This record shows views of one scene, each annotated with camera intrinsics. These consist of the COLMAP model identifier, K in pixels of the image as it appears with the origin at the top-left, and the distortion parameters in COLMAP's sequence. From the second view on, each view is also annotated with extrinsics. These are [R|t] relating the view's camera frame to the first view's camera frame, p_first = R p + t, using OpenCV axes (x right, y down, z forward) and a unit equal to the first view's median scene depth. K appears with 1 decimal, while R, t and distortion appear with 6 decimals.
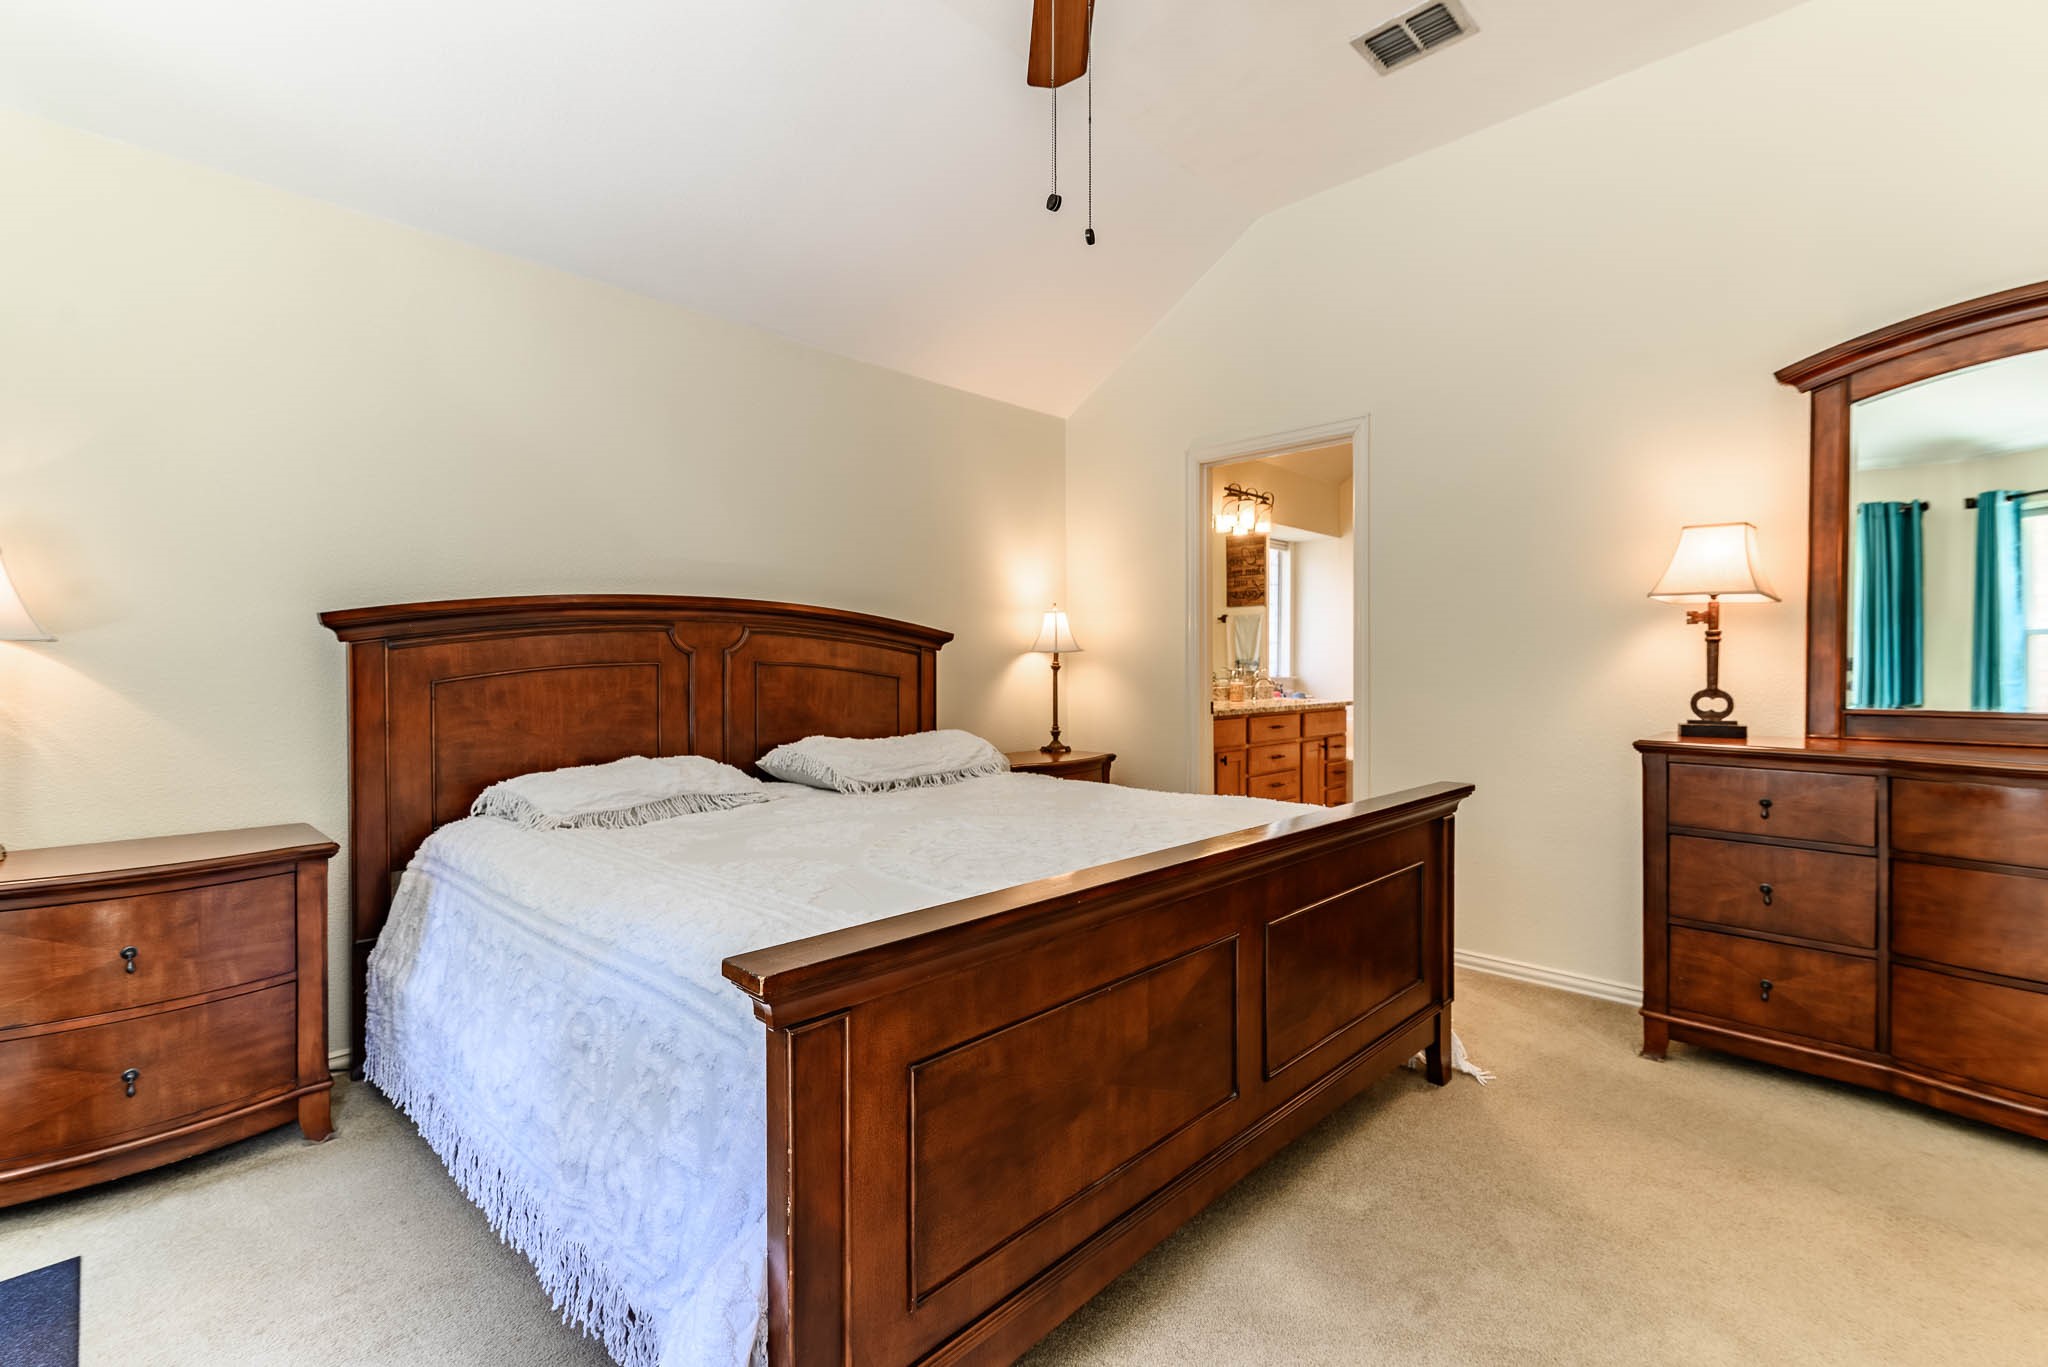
lens RADIAL K [[930.9, 0, 1017.4], [0, 930.9, 672.3], [0, 0, 1]] dist [0.019445, -0.002869]
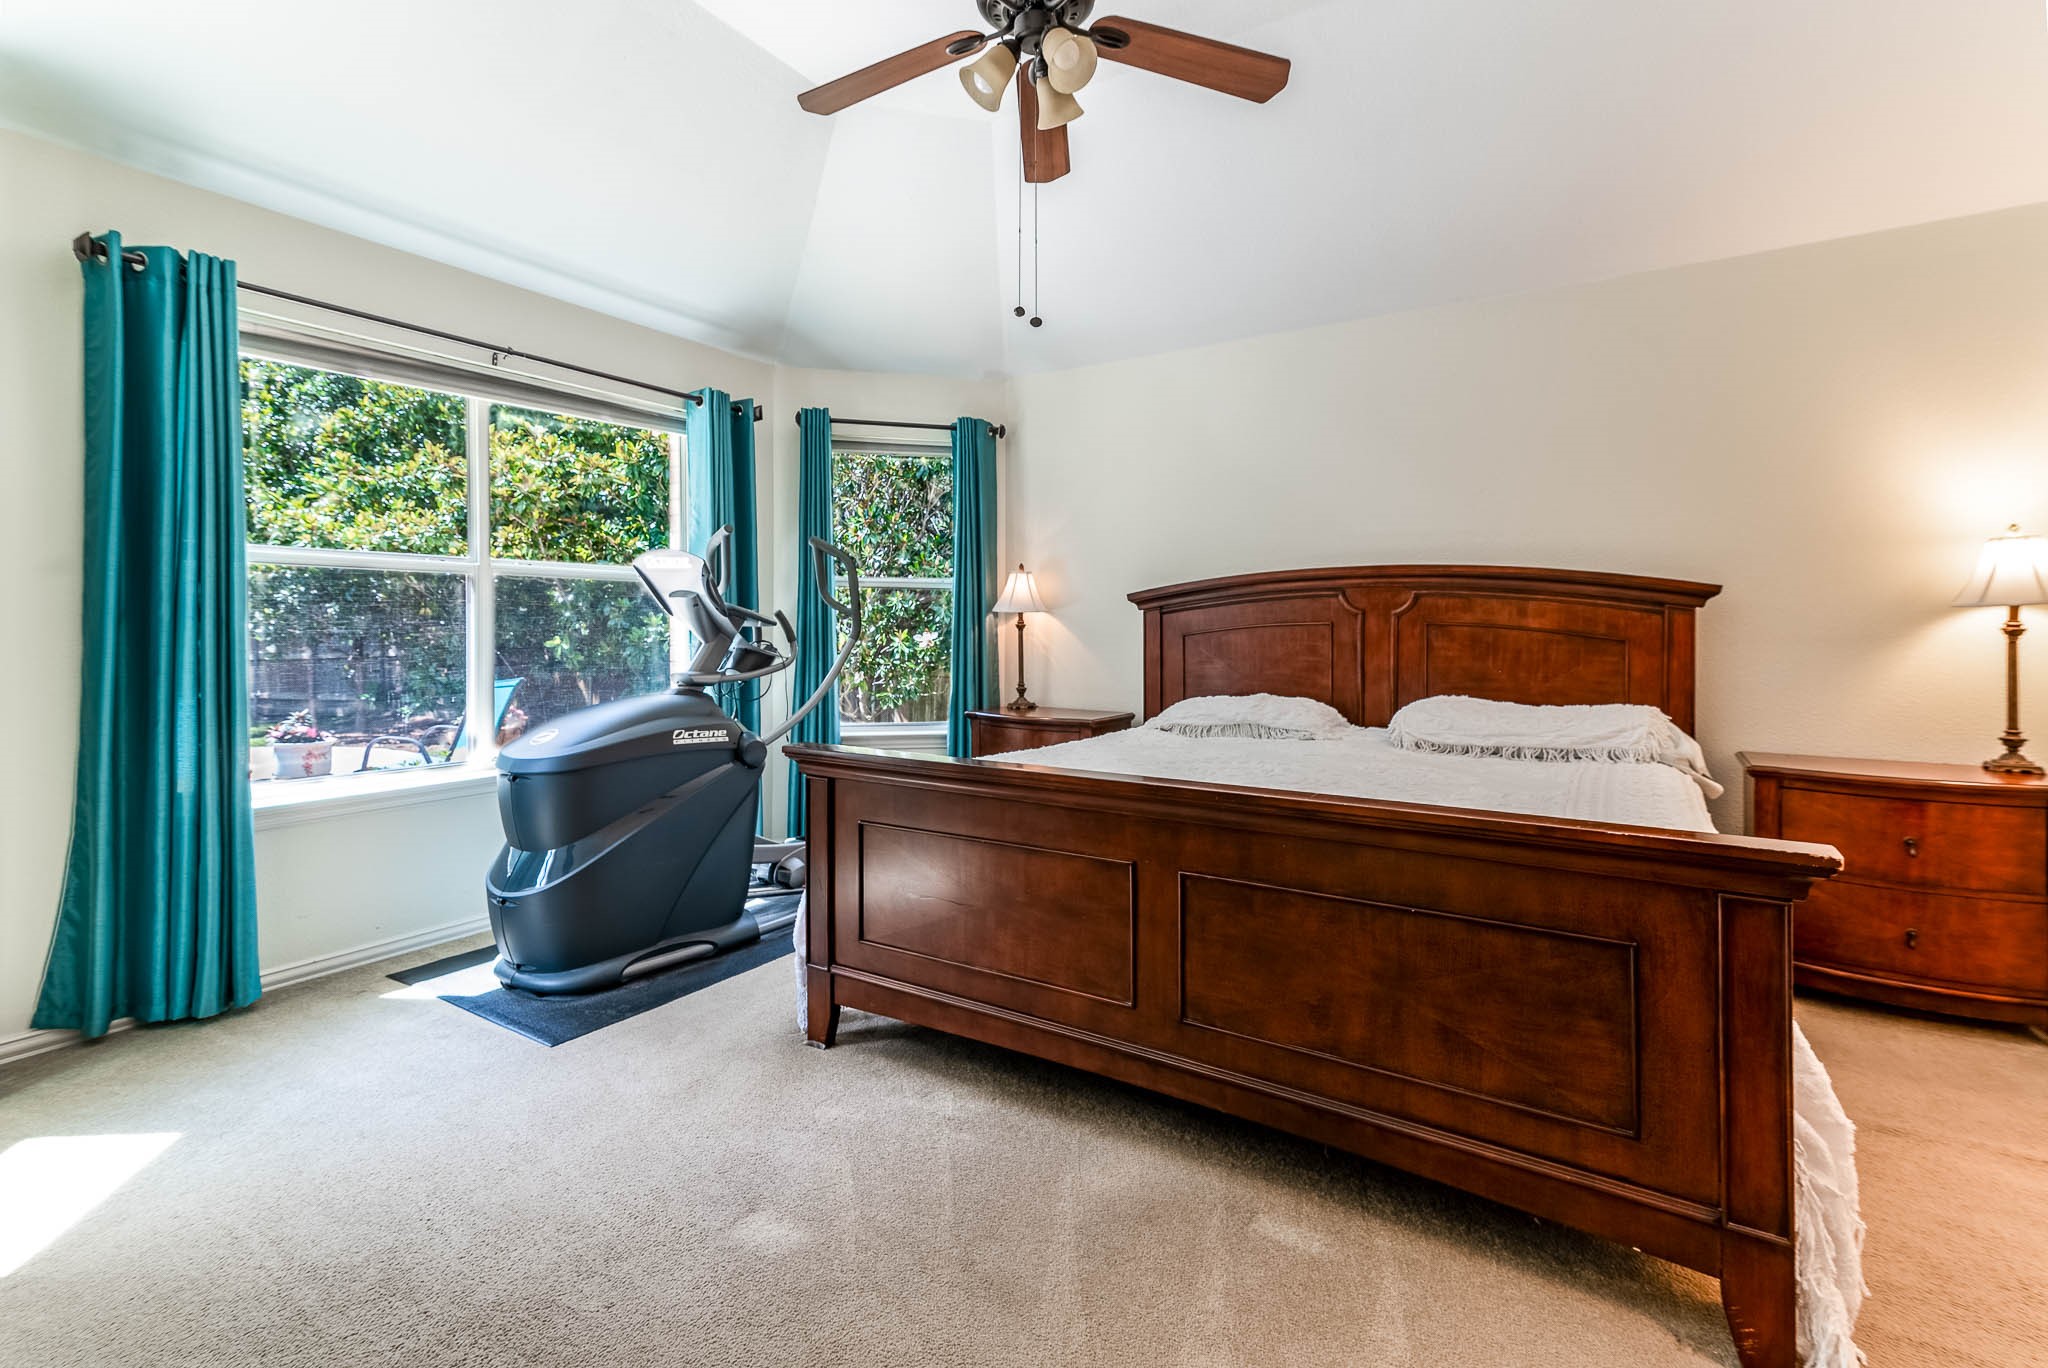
lens RADIAL K [[930.9, 0, 1010.2], [0, 930.9, 625.1], [0, 0, 1]] dist [0.019445, -0.002869]
pose [[0.176088, 0.002815, -0.984370, 0.689853], [-0.010742, 0.999942, 0.000938, -0.003549], [0.984316, 0.010408, 0.176108, 0.342208]]
